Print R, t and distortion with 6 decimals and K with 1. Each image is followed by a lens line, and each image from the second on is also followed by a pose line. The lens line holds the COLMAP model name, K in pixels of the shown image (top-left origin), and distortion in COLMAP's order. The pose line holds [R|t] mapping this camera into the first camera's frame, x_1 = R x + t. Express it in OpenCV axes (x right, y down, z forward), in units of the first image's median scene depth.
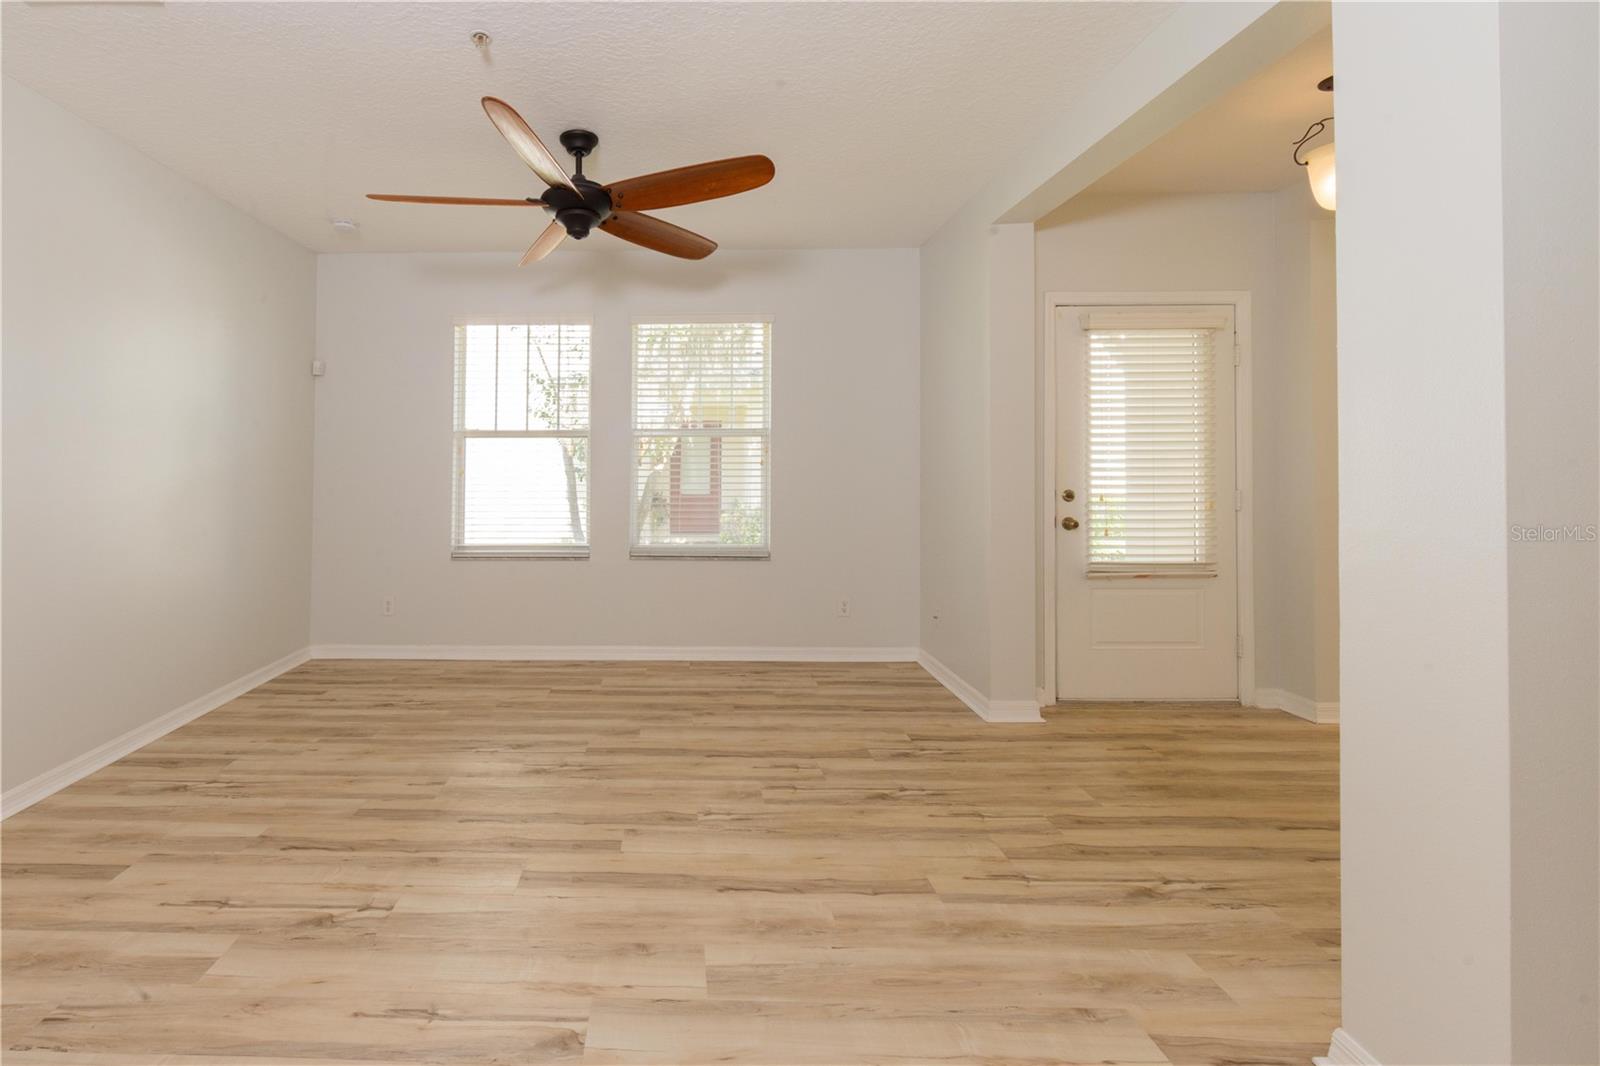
lens RADIAL K [[679.7, 0, 666.5], [0, 679.7, 461.6], [0, 0, 1]] dist [-0.000579, -0.000061]
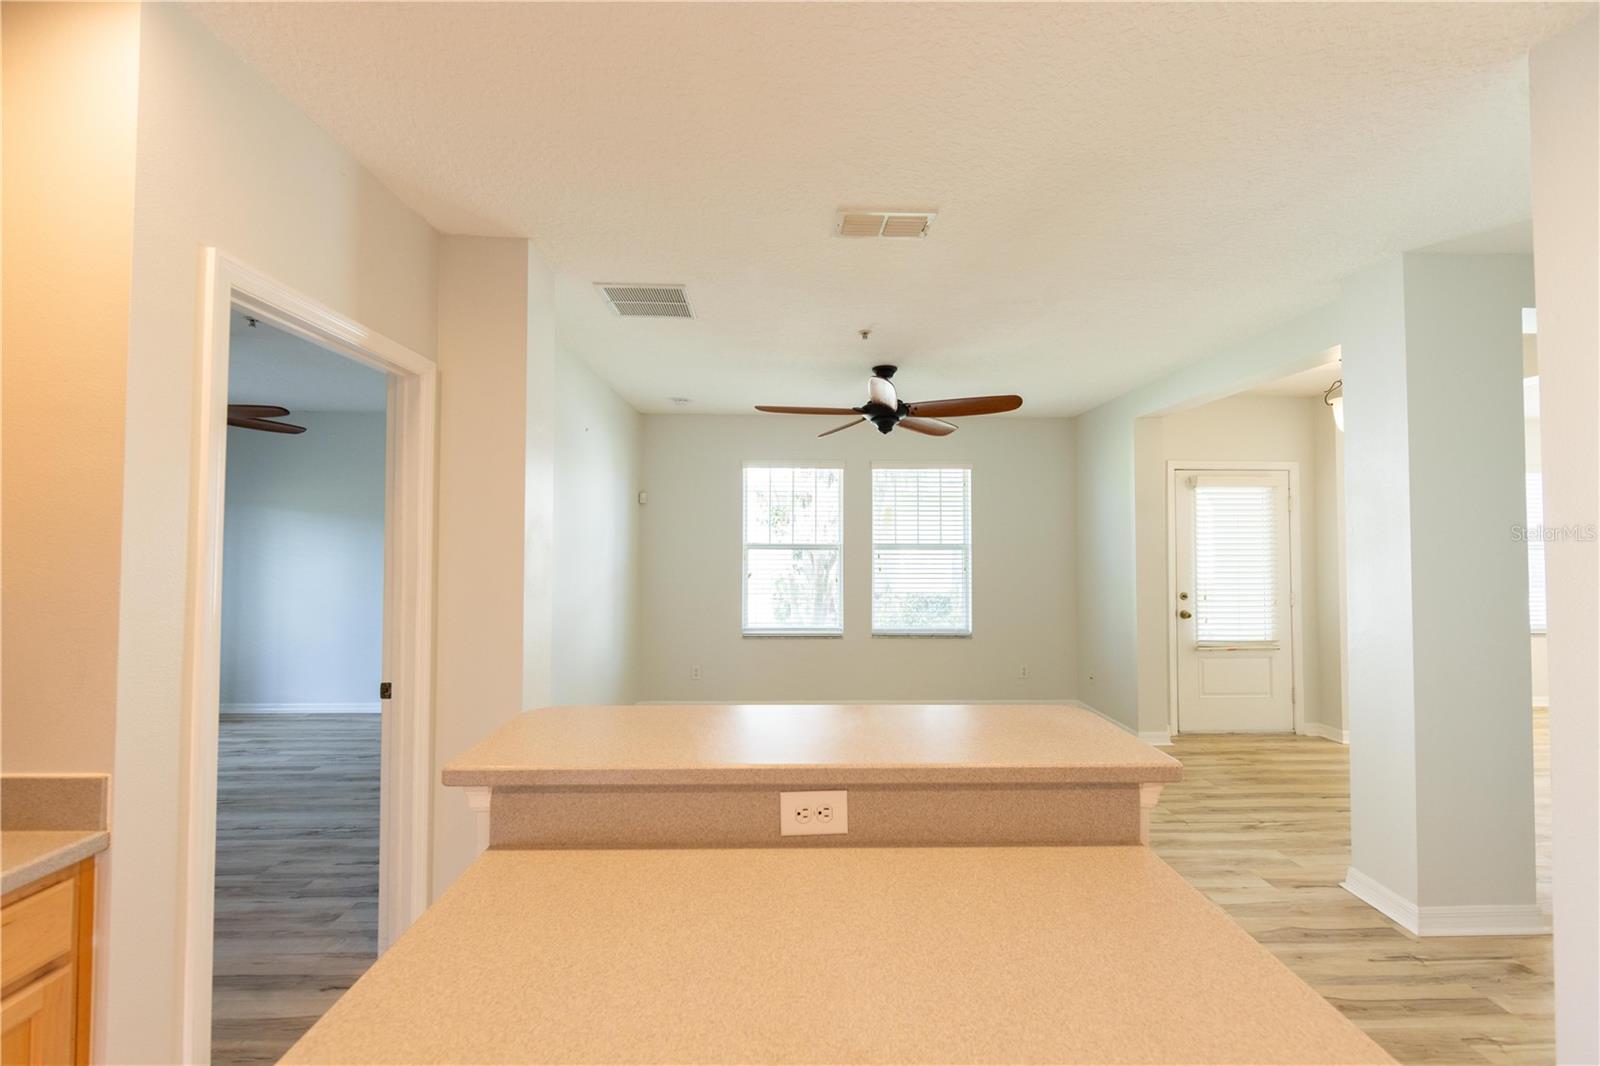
lens RADIAL K [[626.4, 0, 803.0], [0, 626.4, 525.0], [0, 0, 1]] dist [-0.002601, -0.000362]
pose [[0.998846, 0.005914, 0.047665, -0.390994], [-0.004697, 0.999661, -0.025613, -0.082769], [-0.047800, 0.025360, 0.998535, -0.428205]]
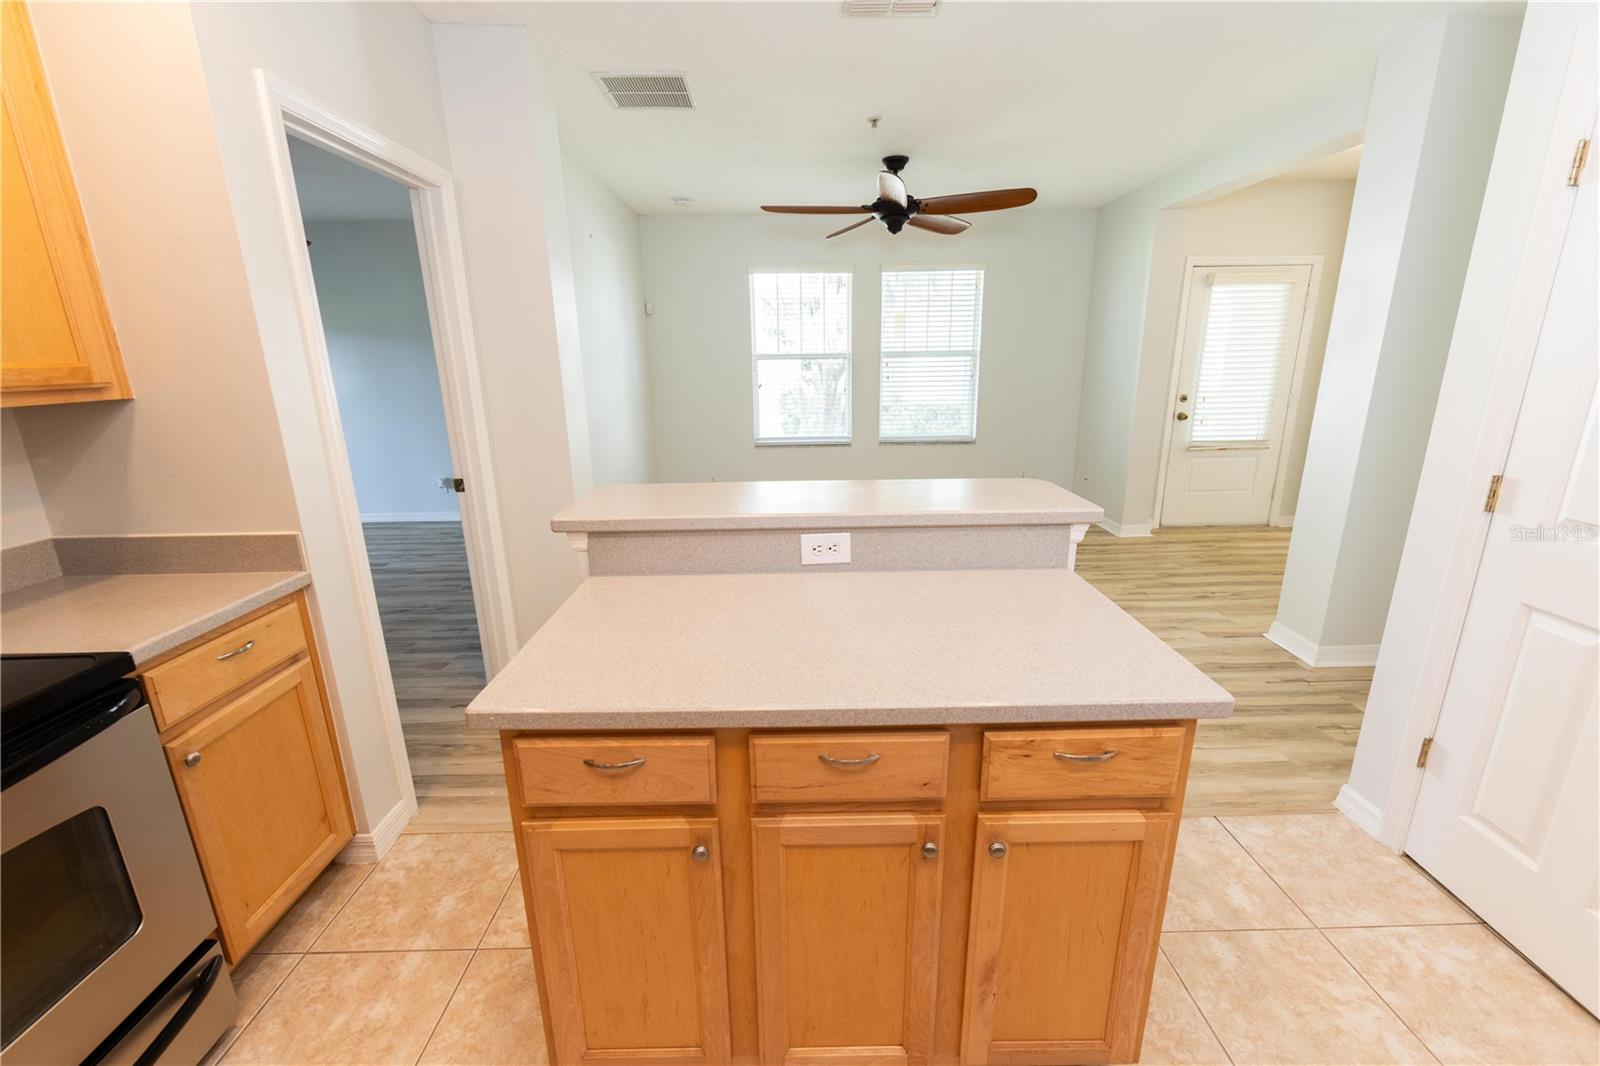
lens RADIAL K [[640.4, 0, 800.9], [0, 640.4, 524.5], [0, 0, 1]] dist [-0.003178, -0.000214]
pose [[0.999348, -0.022163, 0.028513, -0.400465], [0.014096, 0.966294, 0.257053, -0.071732], [-0.033249, -0.256483, 0.965977, -0.552737]]
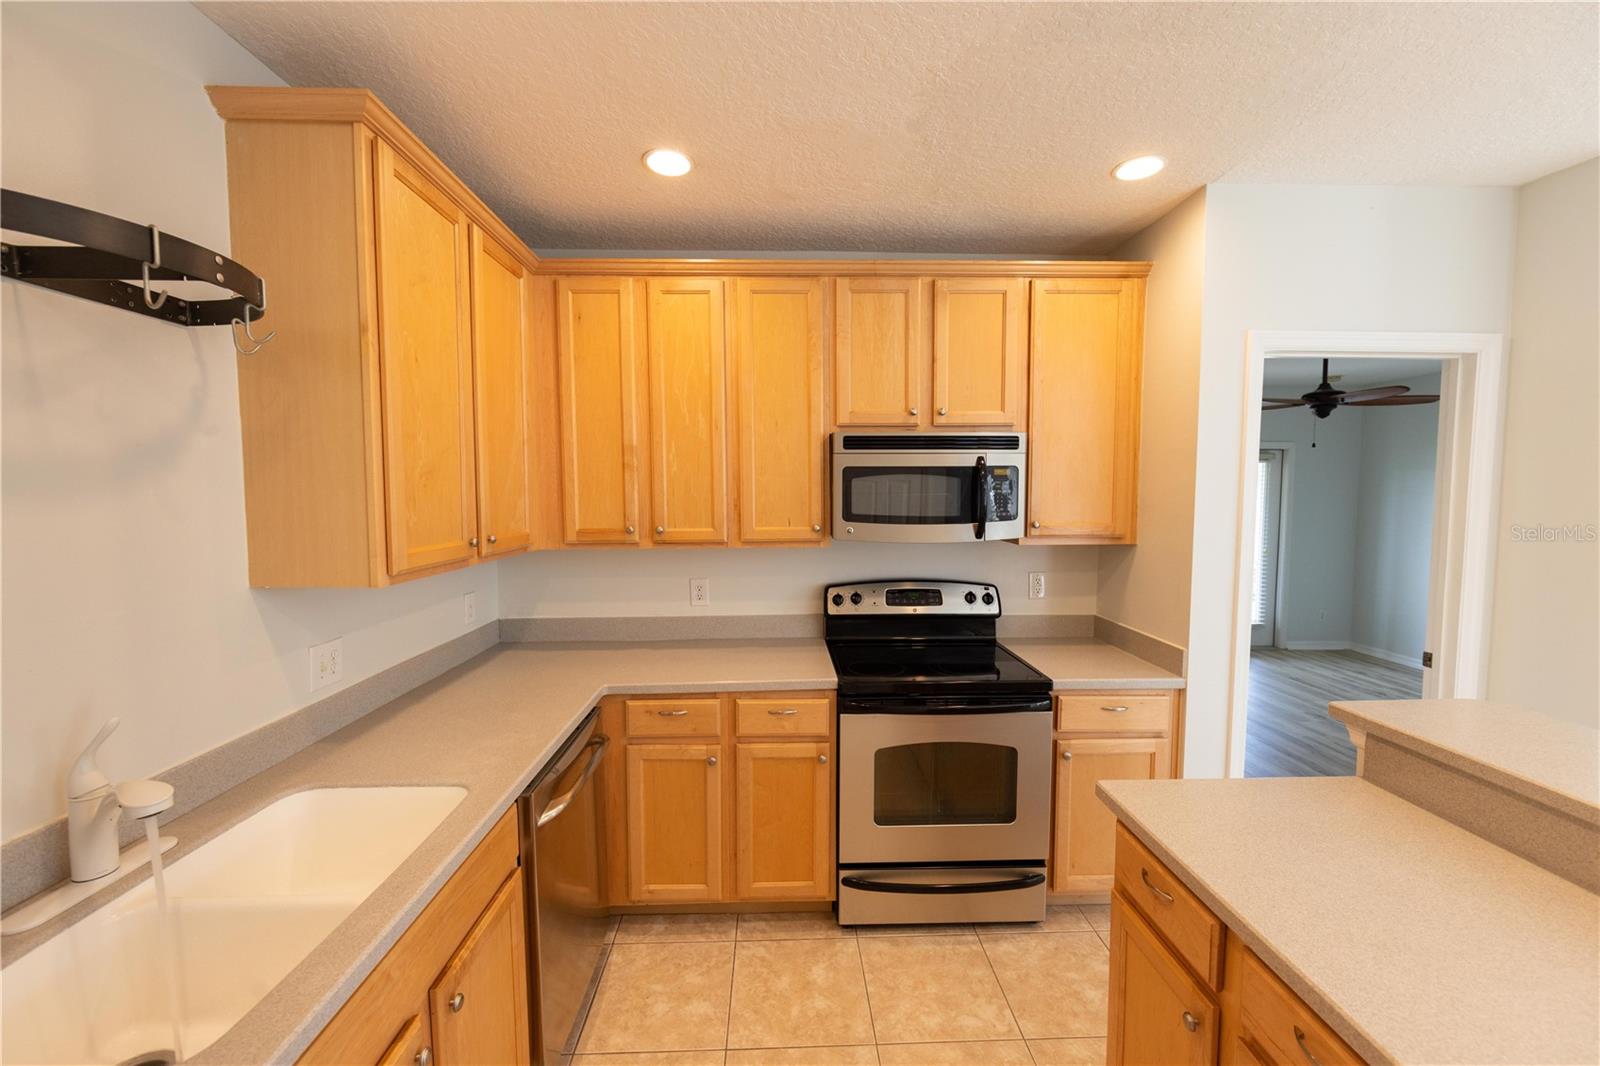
lens RADIAL K [[627.1, 0, 800.0], [0, 627.1, 533.0], [0, 0, 1]] dist [-0.002544, -0.000282]
pose [[0.052388, 0.067261, -0.996359, -0.098438], [0.003136, 0.997713, 0.067517, -0.121245], [0.998622, -0.006661, 0.052057, -0.499364]]
